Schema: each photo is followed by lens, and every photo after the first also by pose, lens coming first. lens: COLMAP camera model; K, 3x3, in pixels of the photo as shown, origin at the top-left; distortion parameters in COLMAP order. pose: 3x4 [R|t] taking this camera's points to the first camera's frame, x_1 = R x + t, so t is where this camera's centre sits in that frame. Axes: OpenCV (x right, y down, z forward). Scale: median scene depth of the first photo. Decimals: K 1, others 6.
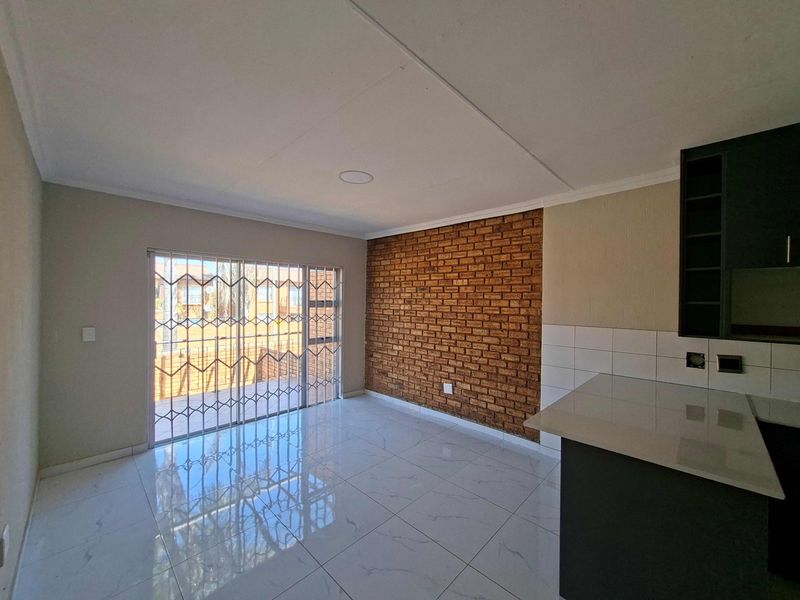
lens RADIAL K [[315.9, 0, 401.4], [0, 315.9, 300.1], [0, 0, 1]] dist [-0.009190, 0.002886]
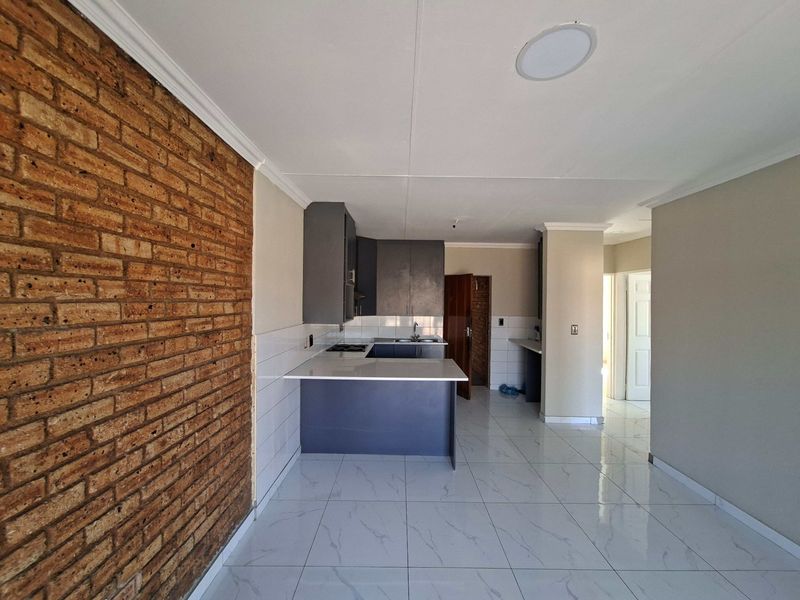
lens RADIAL K [[315.9, 0, 403.0], [0, 315.9, 300.6], [0, 0, 1]] dist [-0.009190, 0.002886]
pose [[-0.701872, -0.017635, 0.712085, -0.230768], [-0.013875, 0.999842, 0.011085, -0.010680], [-0.712168, -0.002100, -0.702006, 1.039711]]
